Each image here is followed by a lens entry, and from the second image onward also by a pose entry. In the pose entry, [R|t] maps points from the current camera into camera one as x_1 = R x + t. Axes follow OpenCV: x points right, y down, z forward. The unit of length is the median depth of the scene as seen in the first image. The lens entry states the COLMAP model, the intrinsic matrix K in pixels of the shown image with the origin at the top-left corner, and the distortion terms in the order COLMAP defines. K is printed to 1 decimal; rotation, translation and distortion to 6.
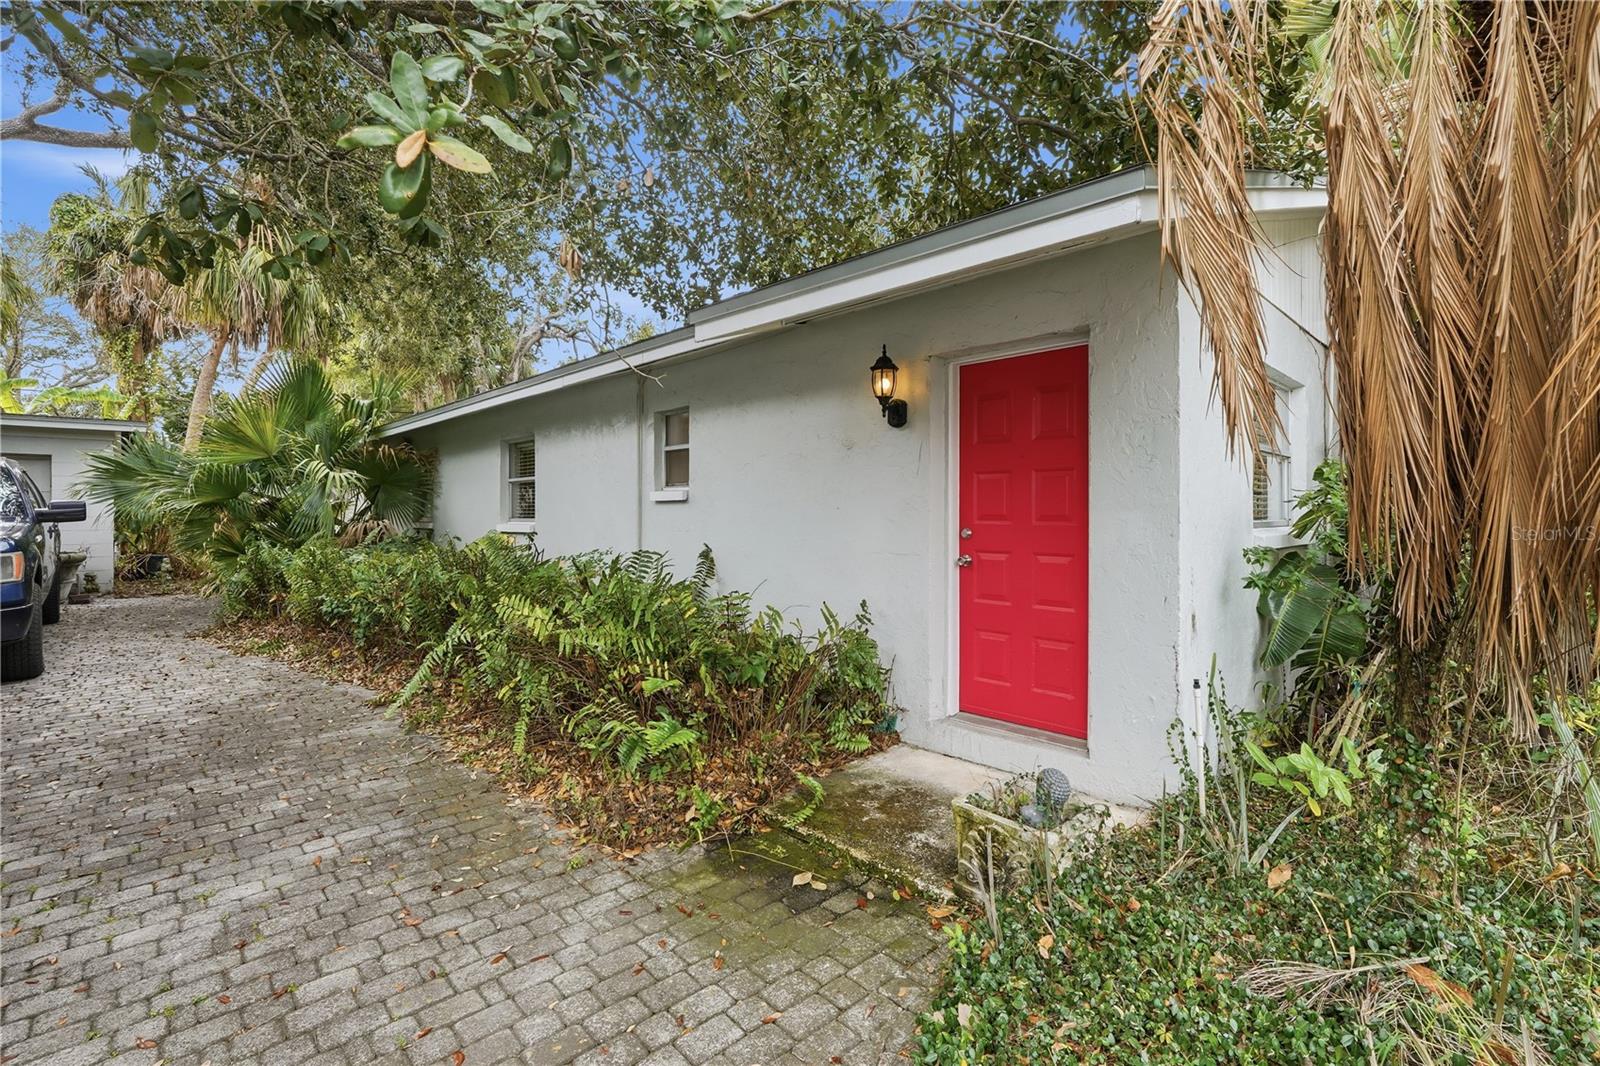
lens RADIAL K [[693.6, 0, 779.6], [0, 693.6, 518.1], [0, 0, 1]] dist [-0.003601, -0.000229]
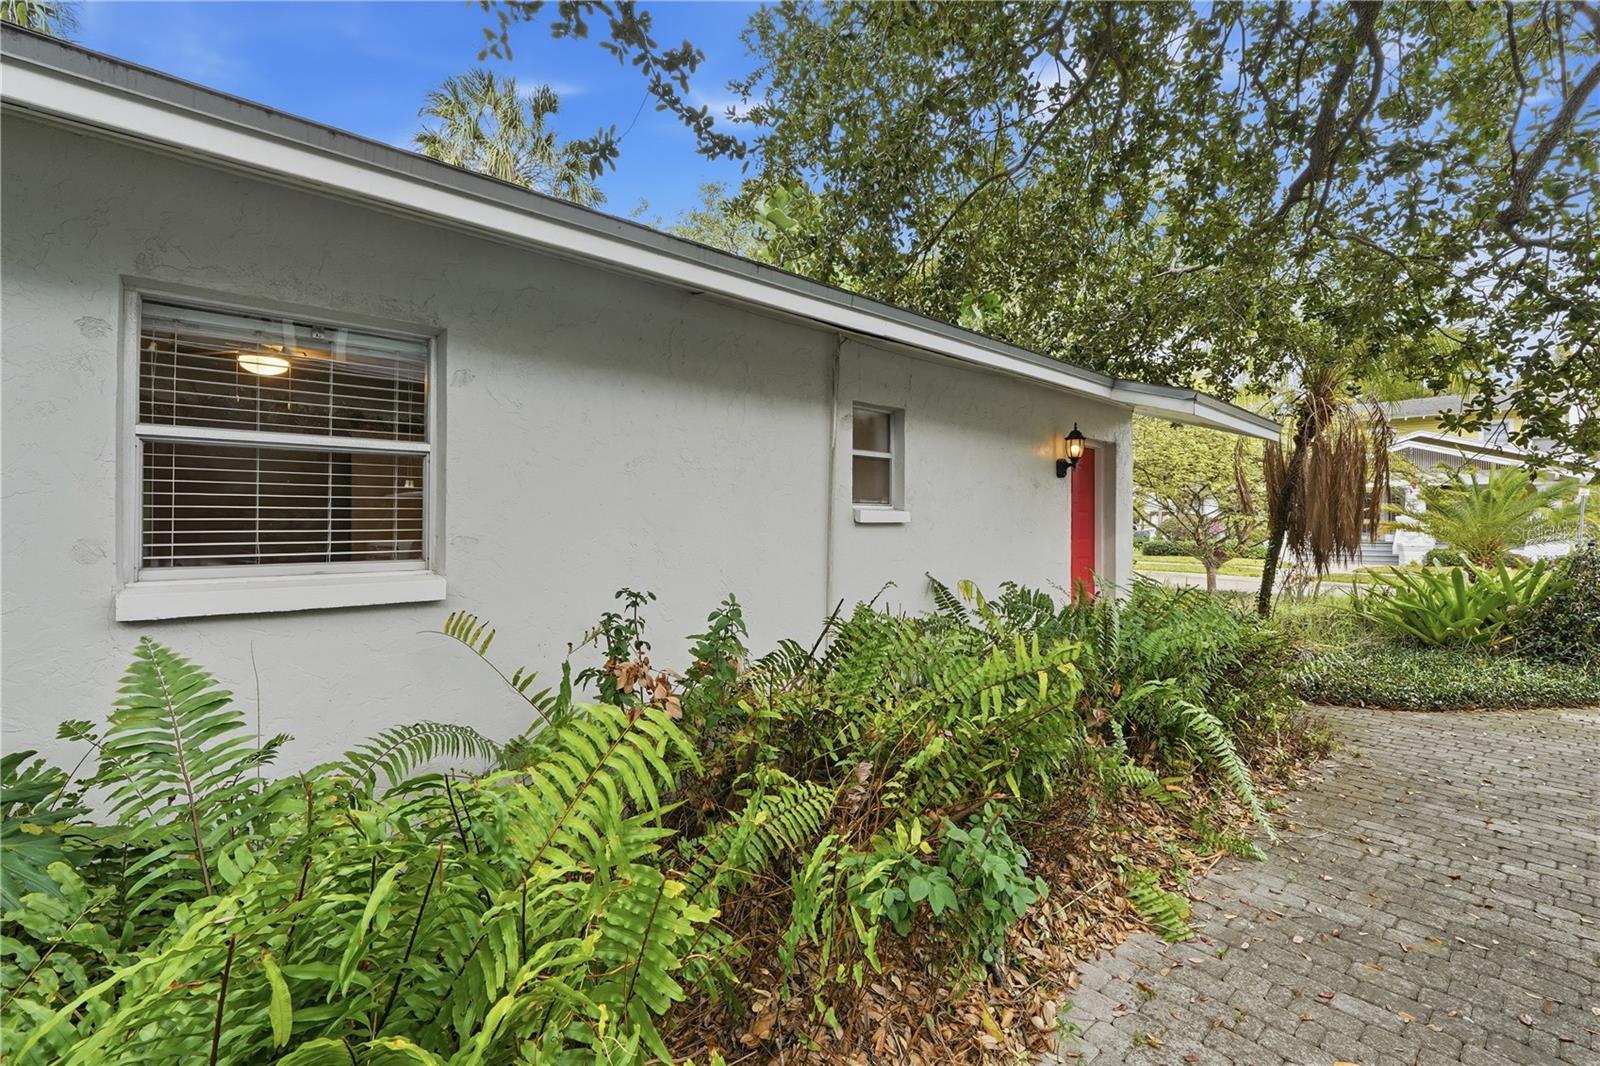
lens RADIAL K [[693.6, 0, 779.6], [0, 693.6, 518.1], [0, 0, 1]] dist [-0.003601, -0.000229]
pose [[0.049997, 0.010237, 0.998697, -0.956941], [0.006297, 0.999924, -0.010565, -0.022537], [-0.998730, 0.006817, 0.049929, 1.090453]]
